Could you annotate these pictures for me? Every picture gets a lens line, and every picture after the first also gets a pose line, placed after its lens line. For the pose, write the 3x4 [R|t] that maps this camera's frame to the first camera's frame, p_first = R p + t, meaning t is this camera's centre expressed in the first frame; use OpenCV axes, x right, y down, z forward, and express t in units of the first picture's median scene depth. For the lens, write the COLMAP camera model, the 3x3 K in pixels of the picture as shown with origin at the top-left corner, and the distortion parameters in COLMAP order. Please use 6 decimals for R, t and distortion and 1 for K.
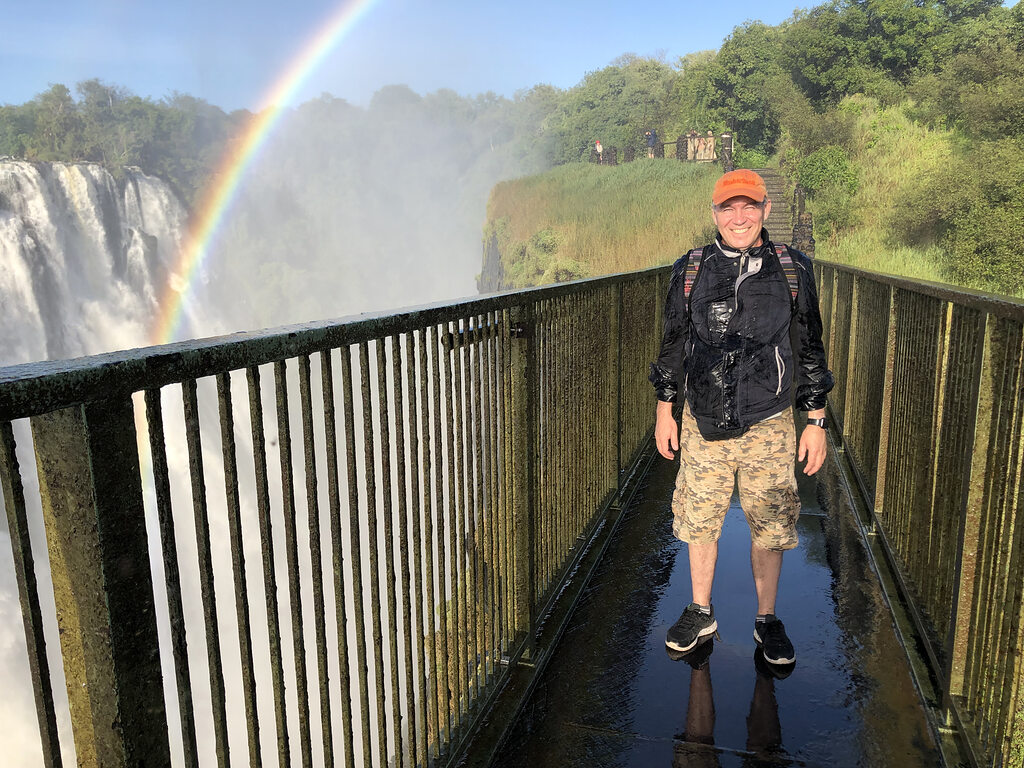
lens RADIAL K [[826.3, 0, 510.1], [0, 826.3, 387.4], [0, 0, 1]] dist [-0.006950, -0.005486]
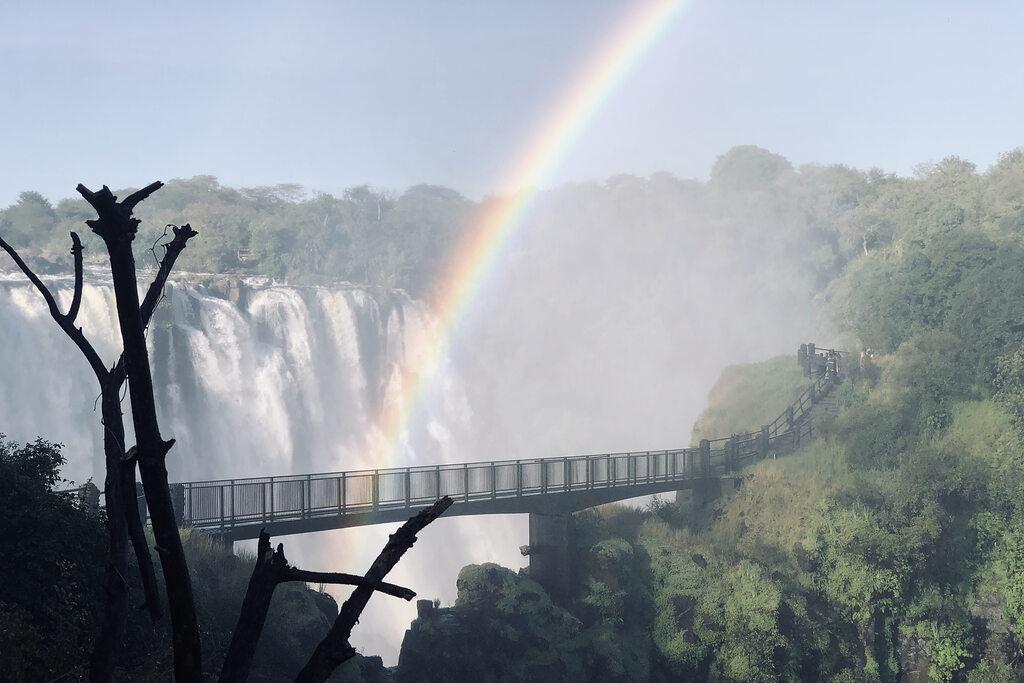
lens RADIAL K [[1542.3, 0, 511.7], [0, 1542.3, 342.7], [0, 0, 1]] dist [0.026837, 0.000000]
pose [[0.951349, 0.020897, -0.307405, 0.141743], [-0.076318, 0.982590, -0.169390, 0.044901], [0.298513, 0.184609, 0.936381, -0.444230]]
